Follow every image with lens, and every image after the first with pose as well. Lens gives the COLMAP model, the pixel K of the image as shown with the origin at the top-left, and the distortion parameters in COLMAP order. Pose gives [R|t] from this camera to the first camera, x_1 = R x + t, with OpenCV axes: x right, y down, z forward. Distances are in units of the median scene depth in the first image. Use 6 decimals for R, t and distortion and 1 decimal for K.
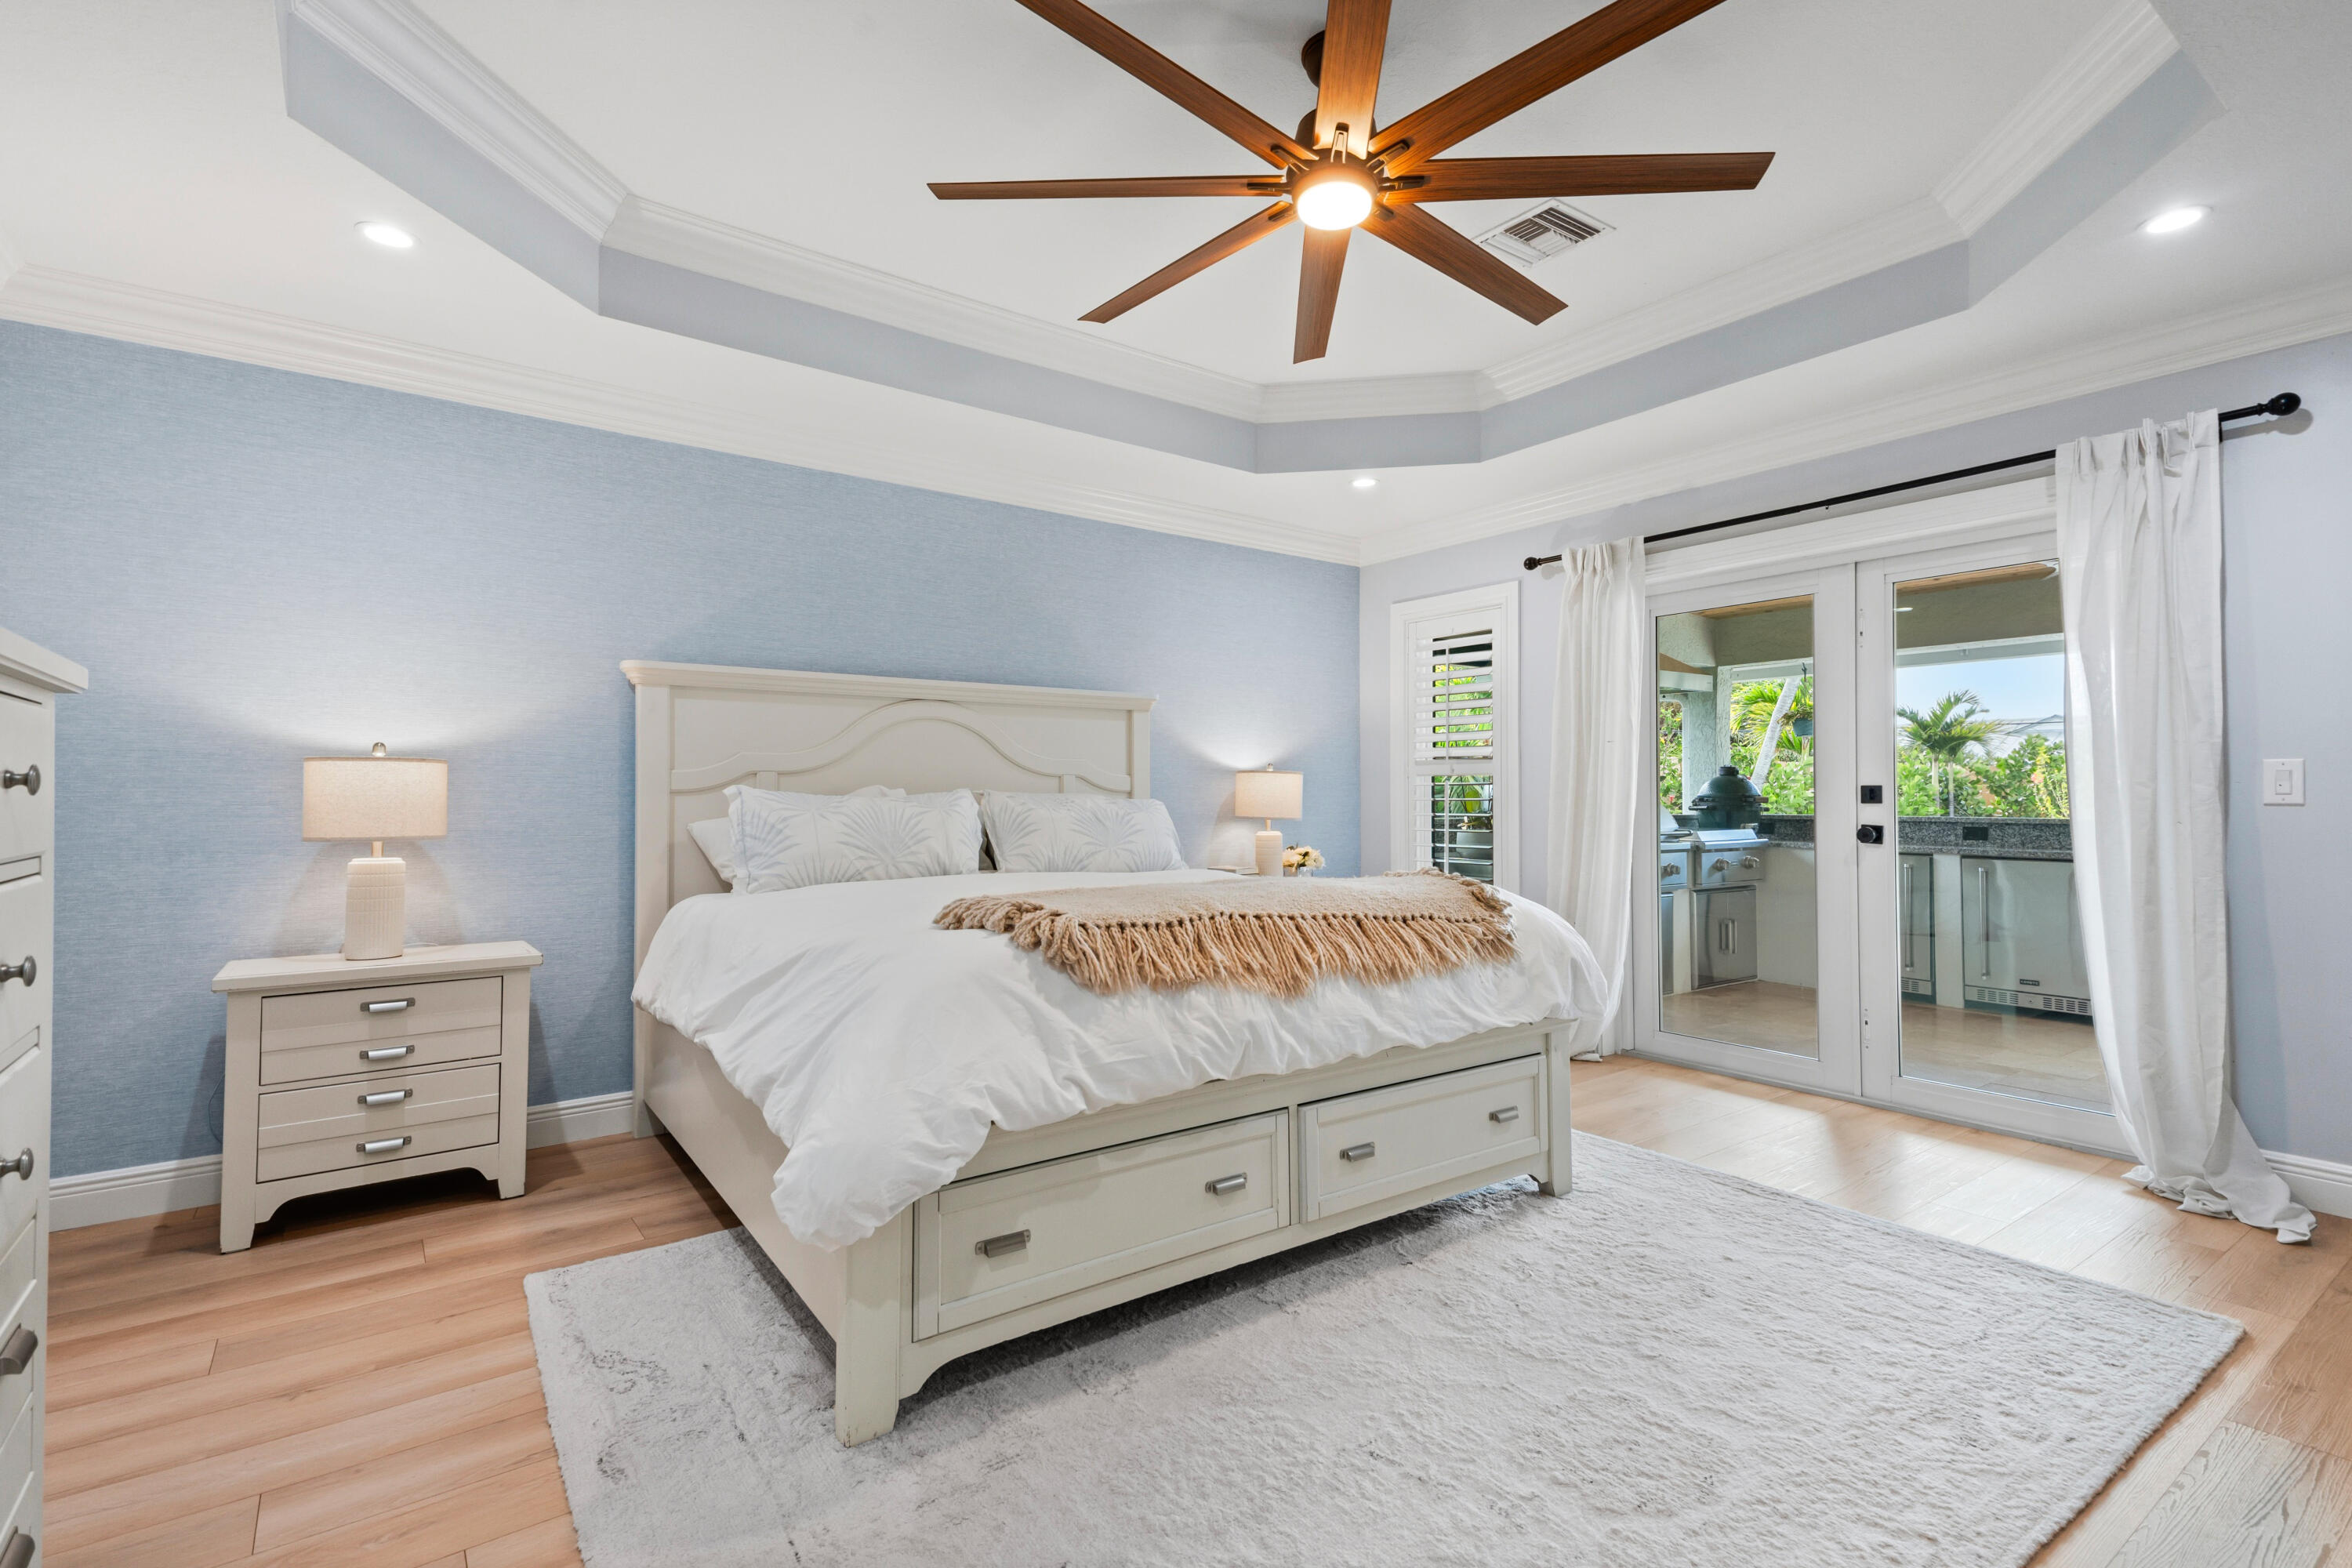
lens RADIAL K [[1098.5, 0, 1214.6], [0, 1098.5, 772.9], [0, 0, 1]] dist [0.042318, 0.000662]
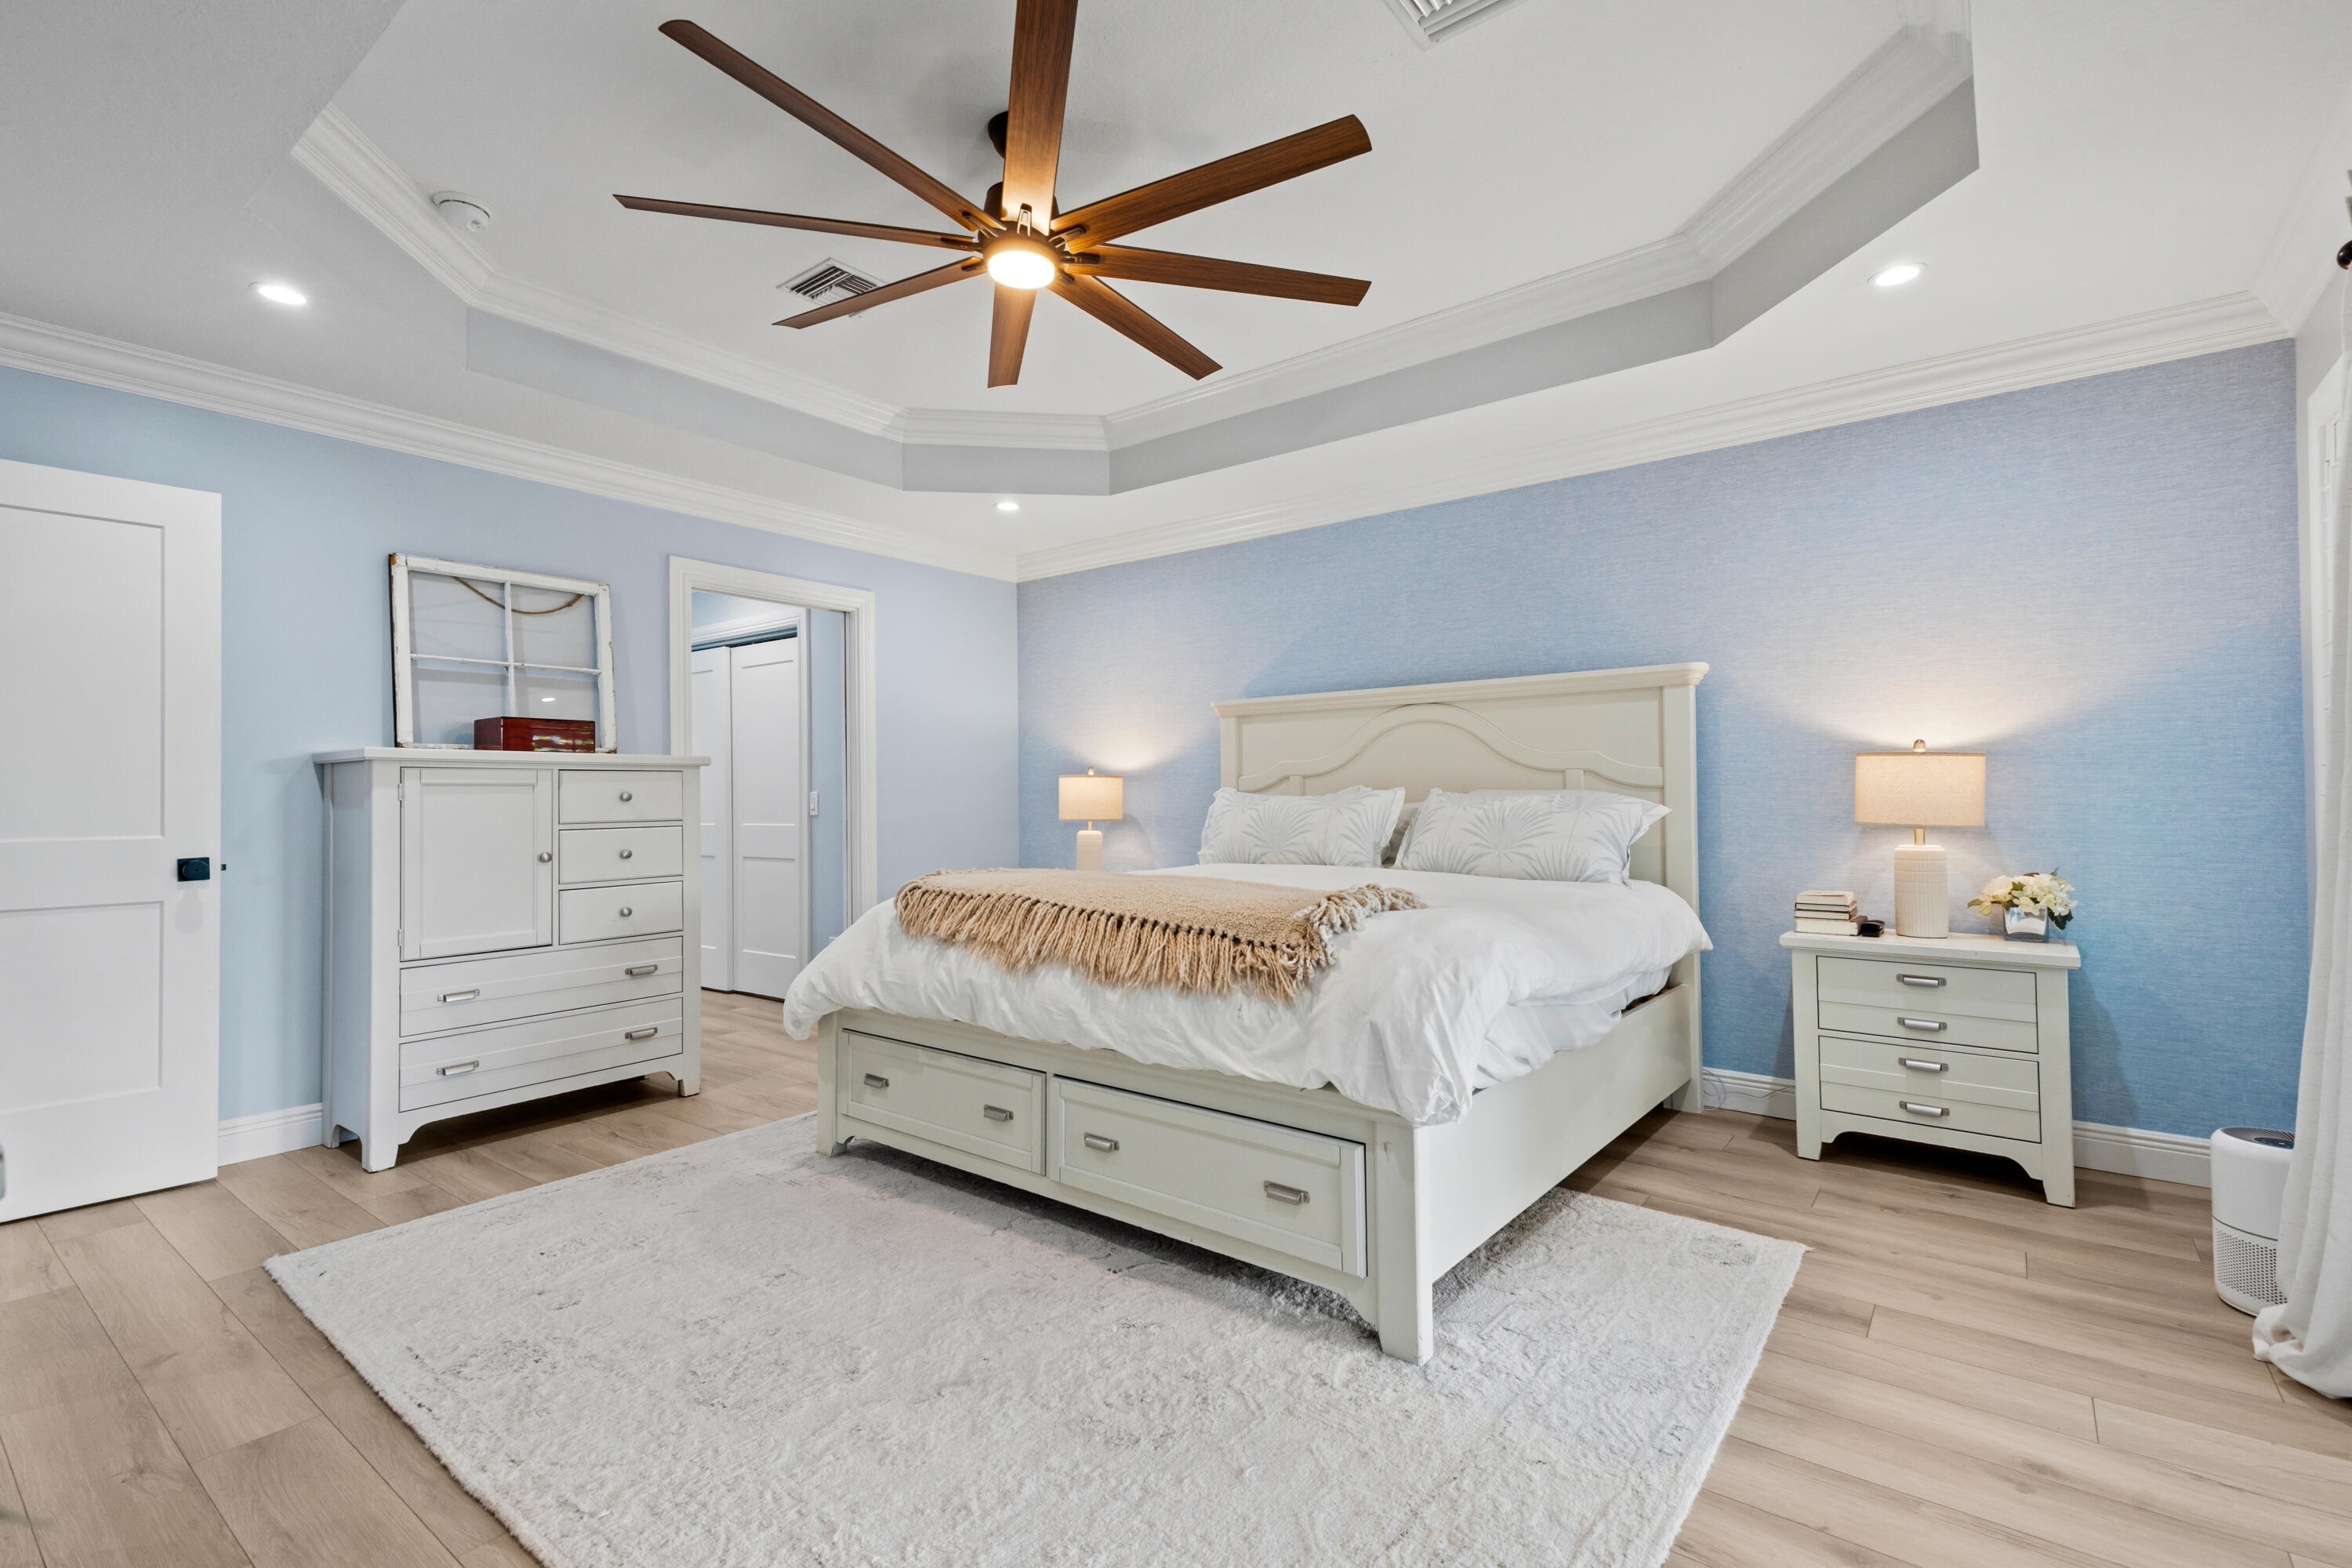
lens RADIAL K [[1061.0, 0, 1171.7], [0, 1061.0, 783.2], [0, 0, 1]] dist [-0.002326, 0.001210]
pose [[0.246529, -0.015663, -0.969009, 0.778757], [0.031954, 0.999457, -0.008026, 0.013476], [0.968608, -0.028985, 0.246896, 0.585770]]
